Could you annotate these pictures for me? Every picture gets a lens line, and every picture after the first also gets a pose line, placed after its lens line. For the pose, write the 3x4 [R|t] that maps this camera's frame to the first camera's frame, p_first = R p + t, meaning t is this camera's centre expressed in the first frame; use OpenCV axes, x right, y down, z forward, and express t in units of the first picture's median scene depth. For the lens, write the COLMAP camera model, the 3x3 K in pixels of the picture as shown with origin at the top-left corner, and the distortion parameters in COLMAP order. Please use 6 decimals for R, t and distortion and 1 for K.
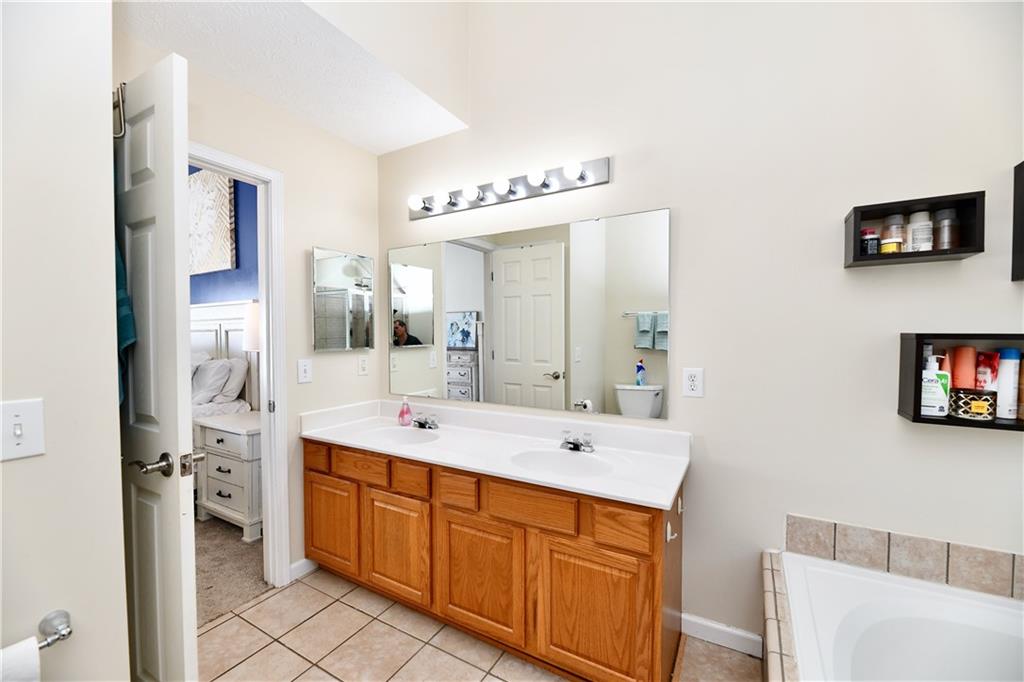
lens RADIAL K [[401.8, 0, 514.0], [0, 401.8, 344.6], [0, 0, 1]] dist [-0.000408, -0.000083]
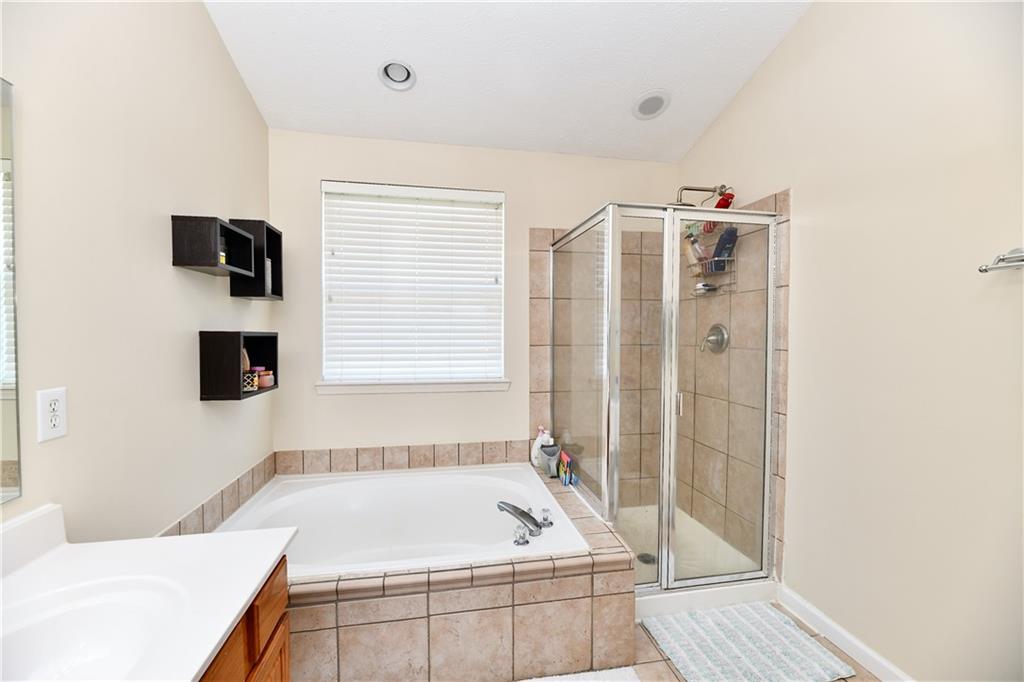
lens RADIAL K [[411.0, 0, 509.9], [0, 411.0, 344.7], [0, 0, 1]] dist [-0.001581, -0.002758]
pose [[-0.652889, -0.017657, 0.757248, -0.209643], [0.014568, 0.999251, 0.035860, -0.008472], [-0.757313, 0.034444, -0.652143, 0.423831]]
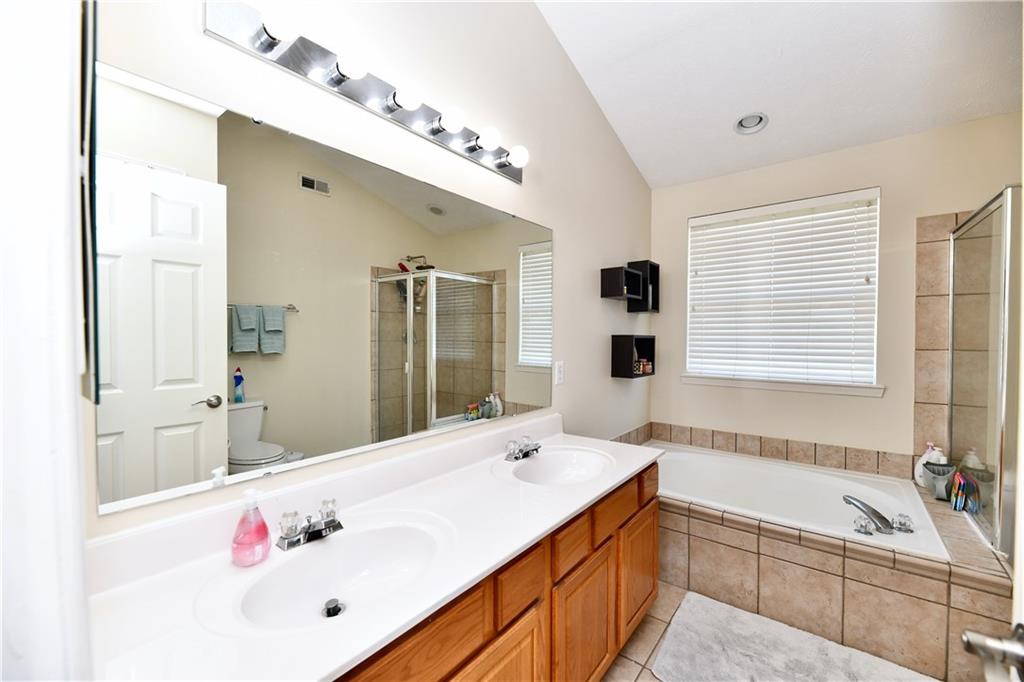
lens RADIAL K [[411.0, 0, 509.9], [0, 411.0, 344.7], [0, 0, 1]] dist [-0.001581, -0.002758]
pose [[0.137368, -0.016094, 0.990389, -0.417852], [0.016457, 0.999767, 0.013963, -0.007741], [-0.990383, 0.014381, 0.137600, 0.469933]]
